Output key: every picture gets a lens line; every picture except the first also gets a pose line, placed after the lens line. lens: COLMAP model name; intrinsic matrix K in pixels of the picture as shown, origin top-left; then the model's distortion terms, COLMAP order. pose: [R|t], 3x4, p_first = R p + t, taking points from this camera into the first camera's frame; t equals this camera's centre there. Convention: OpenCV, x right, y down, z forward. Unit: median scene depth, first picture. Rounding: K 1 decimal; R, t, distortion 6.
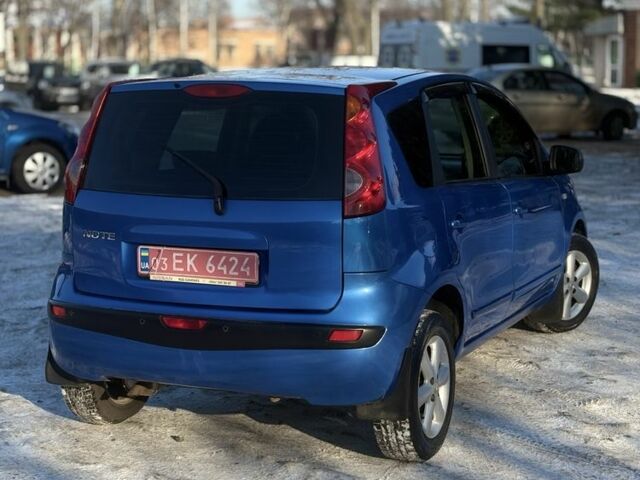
lens RADIAL K [[1272.7, 0, 322.4], [0, 1272.7, 236.7], [0, 0, 1]] dist [0.187449, 0.000000]
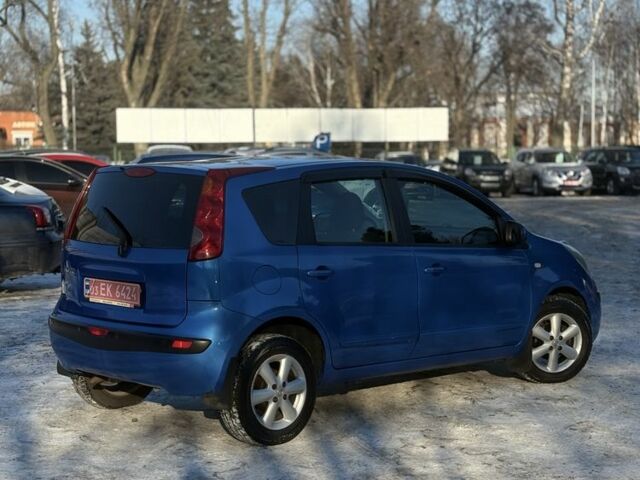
lens RADIAL K [[1272.7, 0, 319.5], [0, 1272.7, 241.4], [0, 0, 1]] dist [0.187449, 0.000000]
pose [[0.921386, 0.029542, -0.387525, 0.635961], [-0.054197, 0.997131, -0.052847, 0.027162], [0.384852, 0.069695, 0.920343, -0.232587]]
